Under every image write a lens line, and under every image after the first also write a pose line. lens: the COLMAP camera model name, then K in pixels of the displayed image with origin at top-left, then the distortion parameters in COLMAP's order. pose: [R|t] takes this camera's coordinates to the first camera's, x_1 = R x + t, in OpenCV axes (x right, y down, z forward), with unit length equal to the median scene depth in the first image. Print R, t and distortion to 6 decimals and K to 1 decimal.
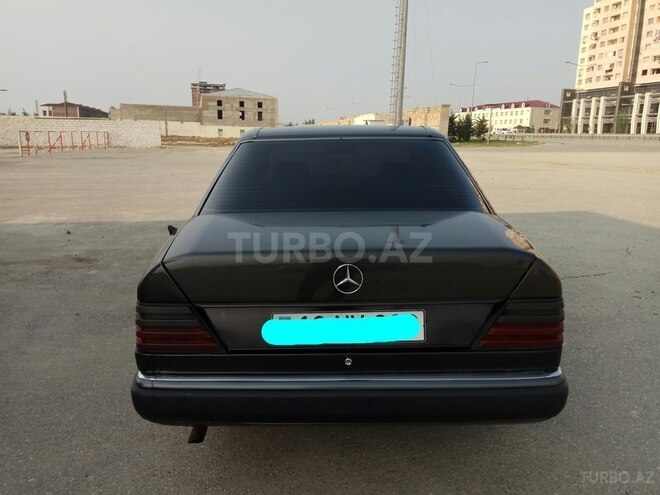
lens RADIAL K [[509.6, 0, 327.7], [0, 509.6, 247.3], [0, 0, 1]] dist [-0.001335, -0.037878]
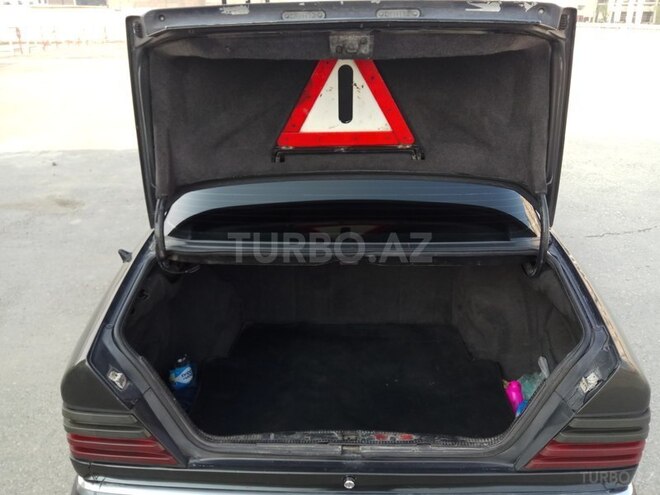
lens RADIAL K [[509.6, 0, 327.7], [0, 509.6, 247.3], [0, 0, 1]] dist [-0.001335, -0.037878]
pose [[0.999665, 0.006960, -0.024922, 0.006277], [-0.001771, 0.979294, 0.202433, -0.065003], [0.025815, -0.202322, 0.978979, 0.083884]]
